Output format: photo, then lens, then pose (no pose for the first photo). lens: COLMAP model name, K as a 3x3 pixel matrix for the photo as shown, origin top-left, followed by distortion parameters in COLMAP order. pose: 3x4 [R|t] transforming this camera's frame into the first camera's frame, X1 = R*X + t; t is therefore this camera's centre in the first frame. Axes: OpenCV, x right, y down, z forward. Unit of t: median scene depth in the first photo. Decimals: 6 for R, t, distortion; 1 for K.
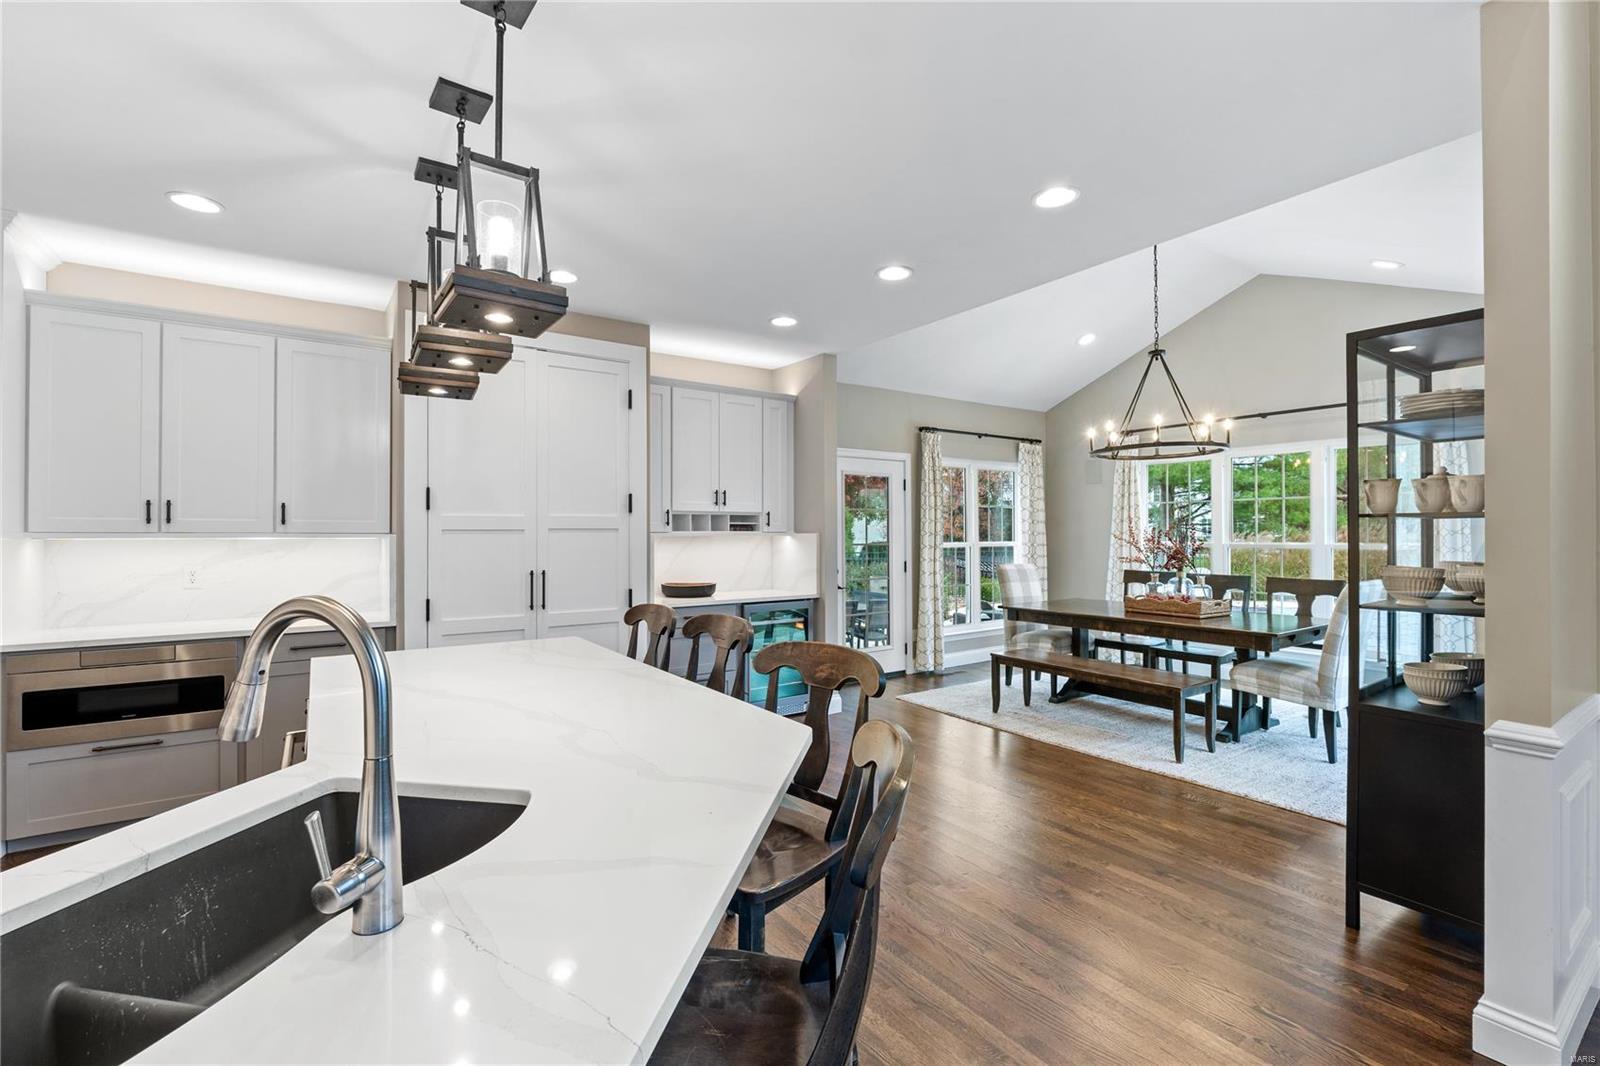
lens RADIAL K [[684.1, 0, 794.7], [0, 684.1, 536.9], [0, 0, 1]] dist [-0.006254, 0.000117]
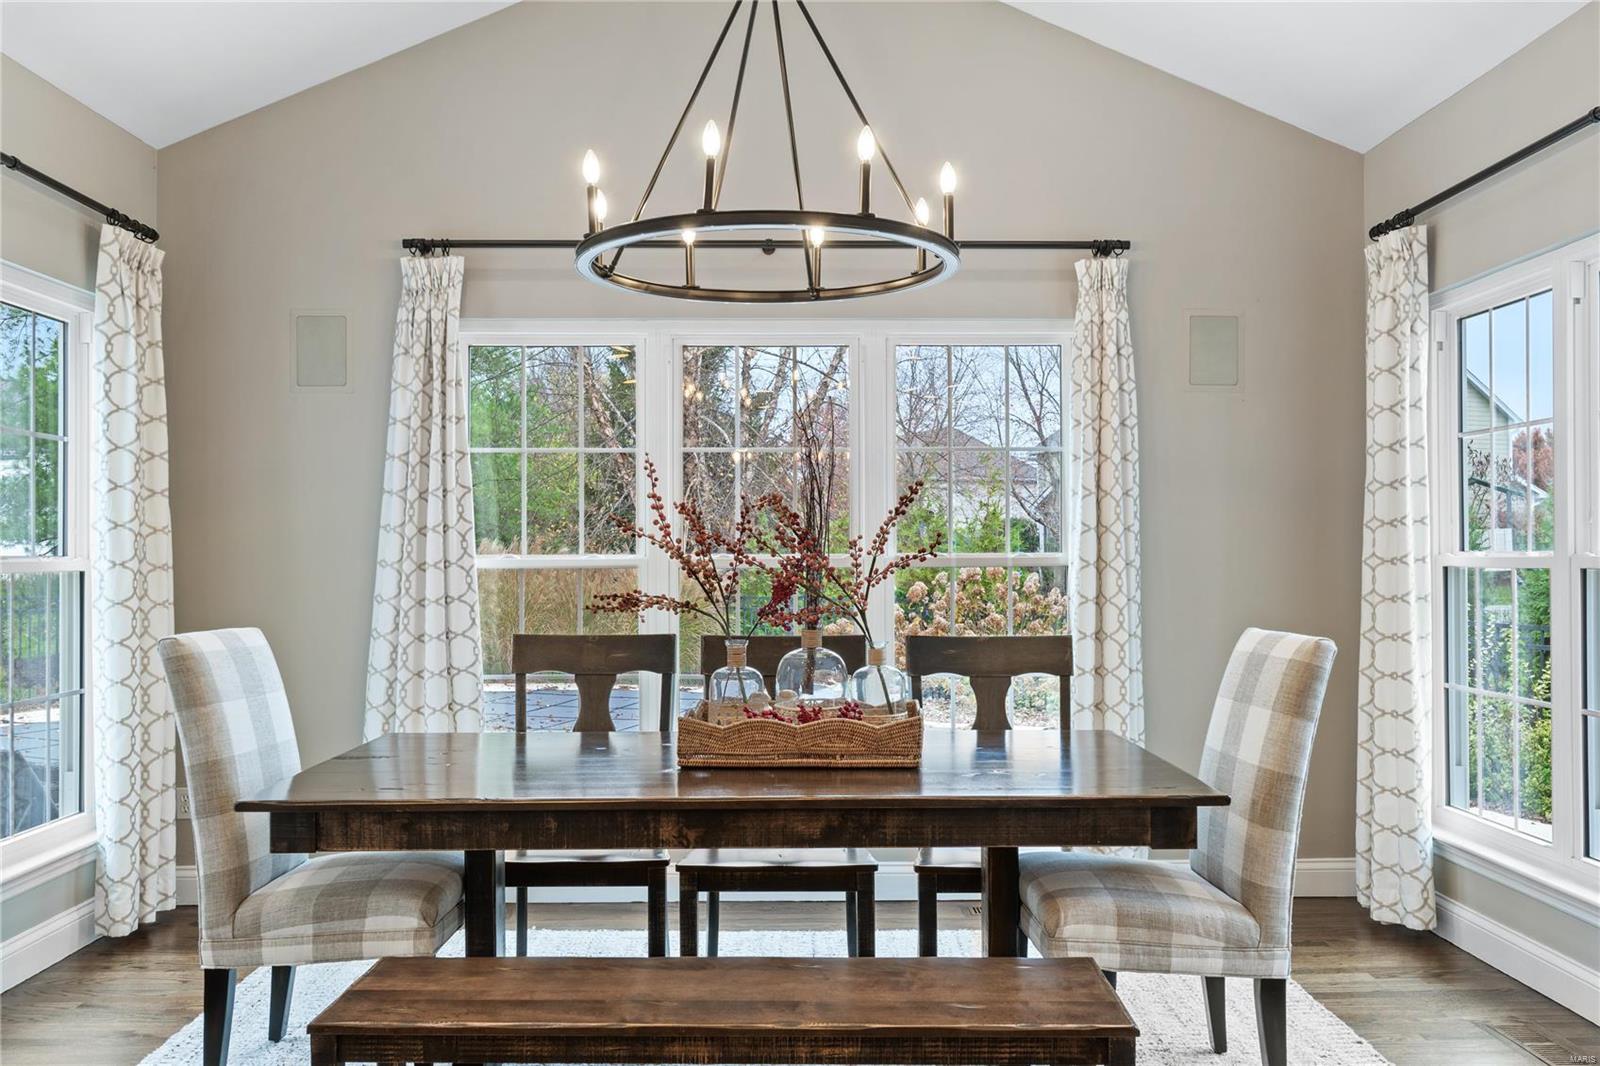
lens RADIAL K [[1399.6, 0, 794.2], [0, 1399.6, 541.6], [0, 0, 1]] dist [-0.004240, -0.004010]
pose [[0.549115, 0.011761, 0.835664, -0.018093], [0.002477, 0.999874, -0.015700, 0.015516], [-0.835743, 0.010691, 0.549016, 0.588984]]
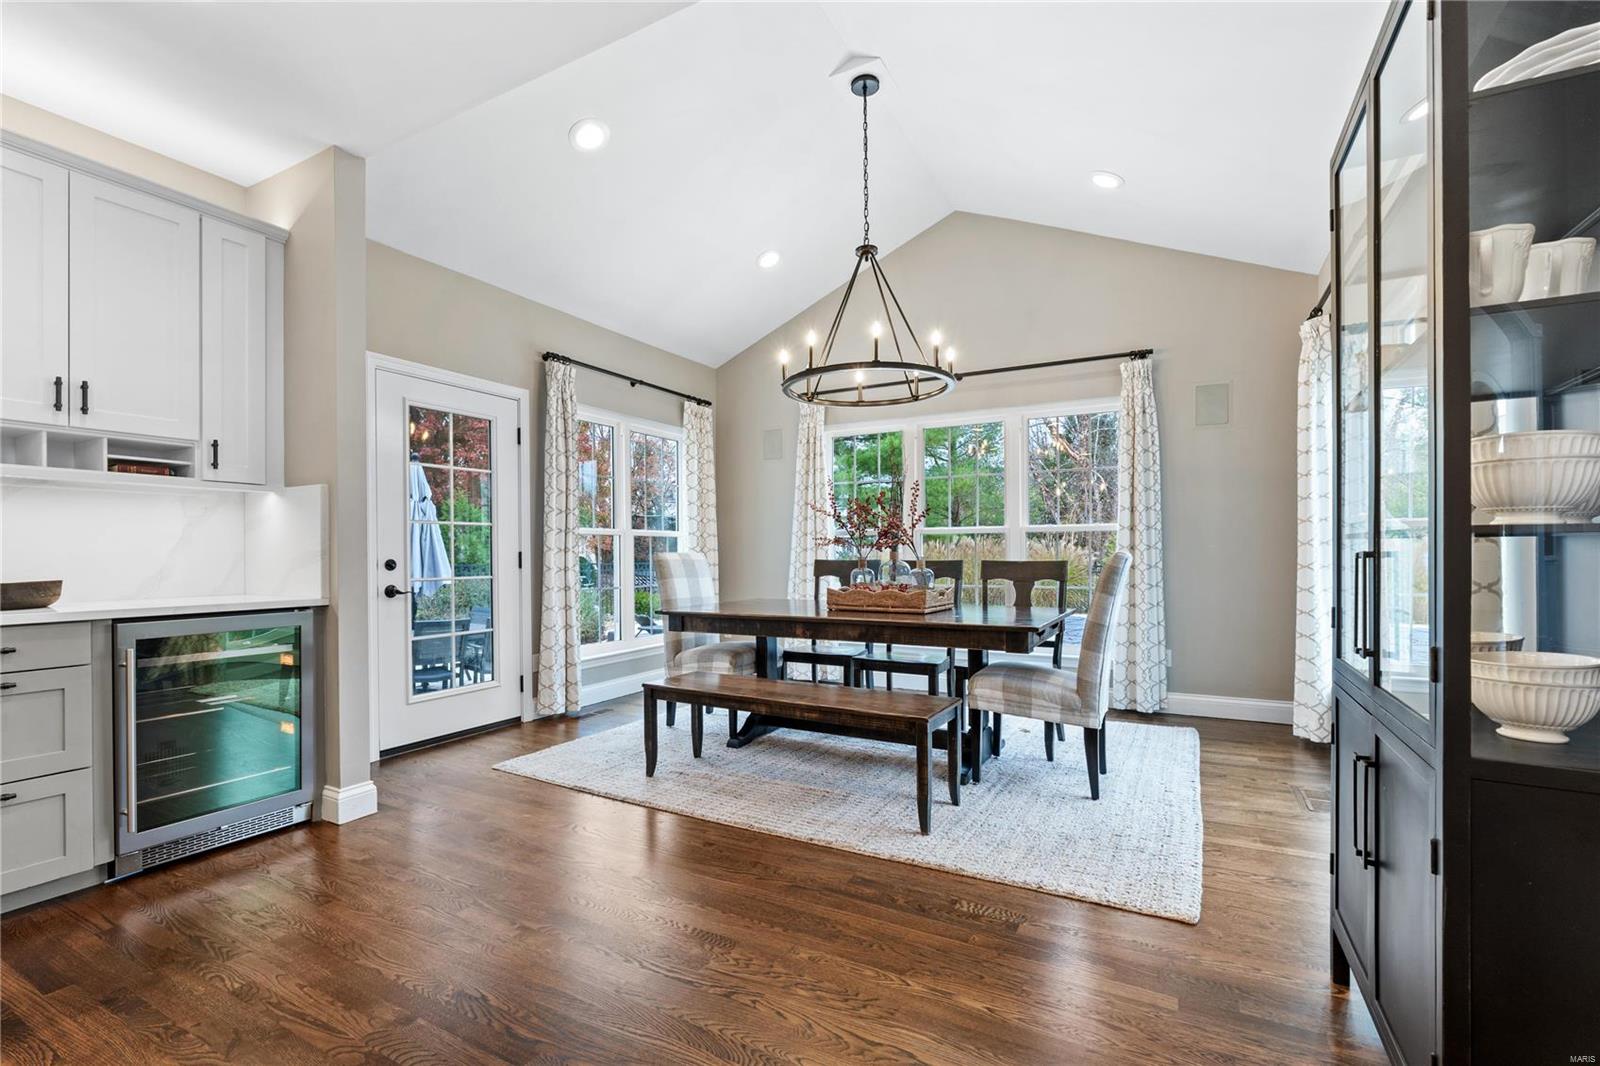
lens RADIAL K [[703.7, 0, 783.9], [0, 703.7, 553.9], [0, 0, 1]] dist [-0.013507, 0.000694]
pose [[0.896037, -0.001052, 0.443979, 0.111123], [0.002375, 0.999994, -0.002423, 0.050076], [-0.443974, 0.003225, 0.896034, 0.346825]]
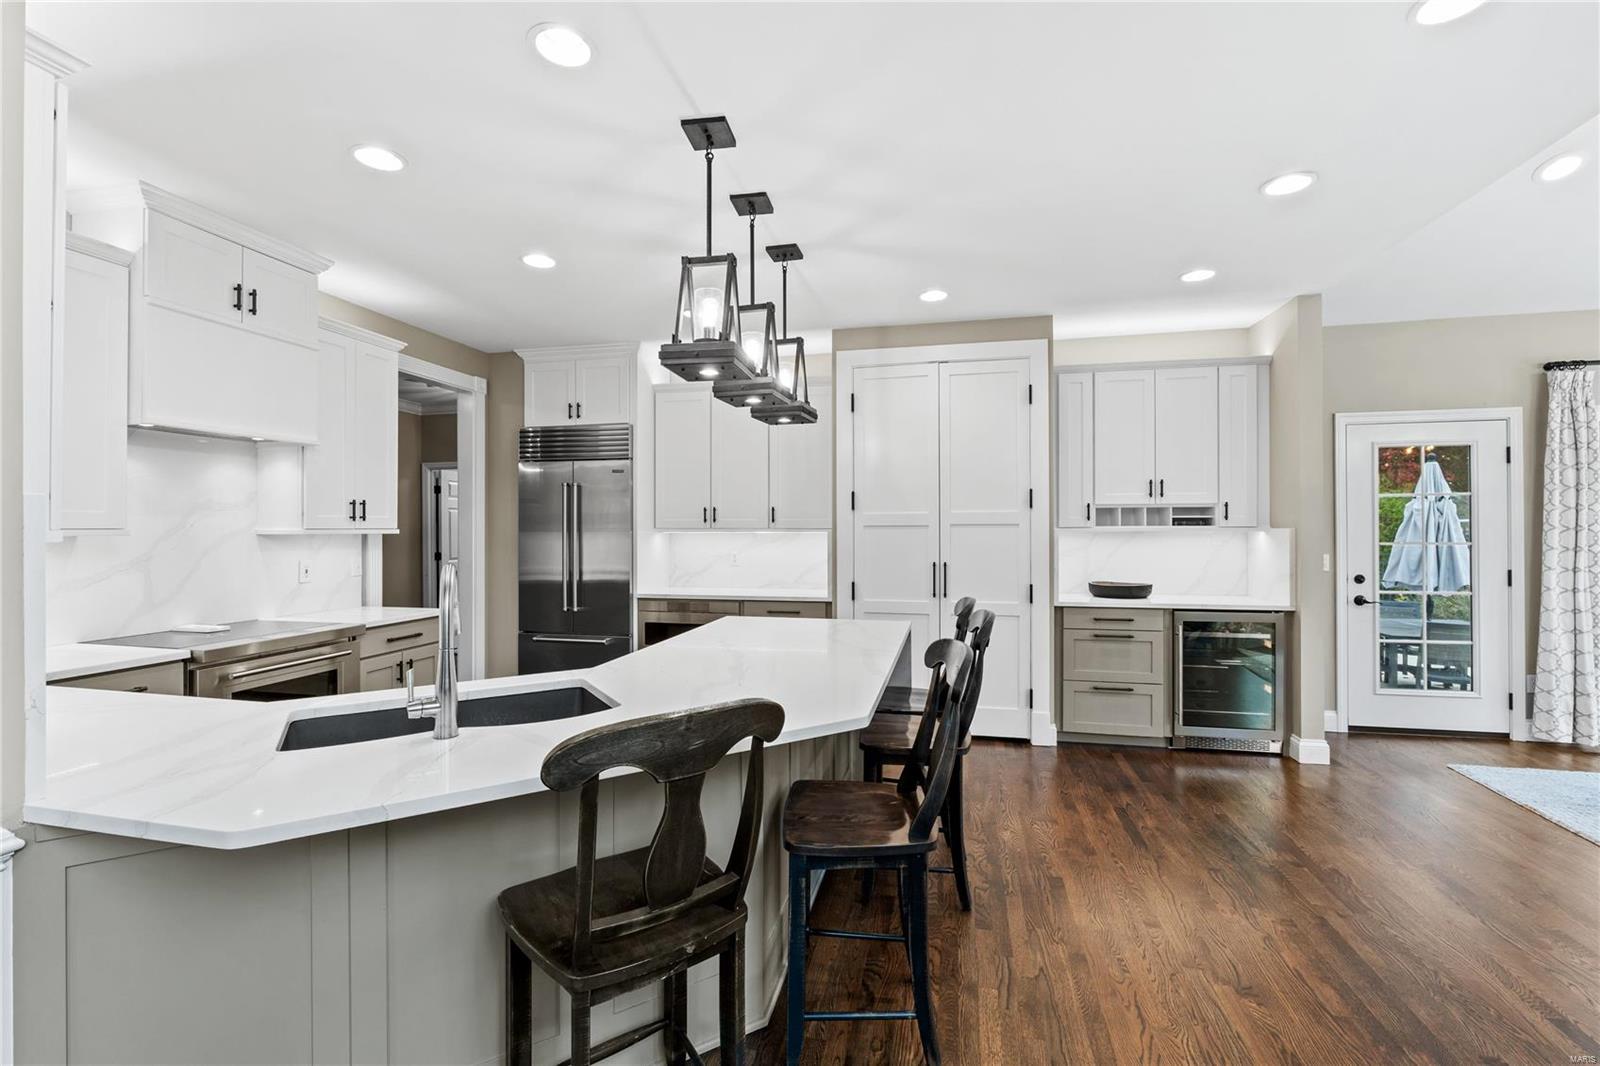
lens RADIAL K [[690.2, 0, 820.8], [0, 690.2, 529.9], [0, 0, 1]] dist [-0.004703, -0.000048]
pose [[0.692937, 0.000895, -0.720998, 0.223999], [-0.001737, 0.999998, -0.000428, -0.002063], [0.720996, 0.001549, 0.692937, 0.066008]]
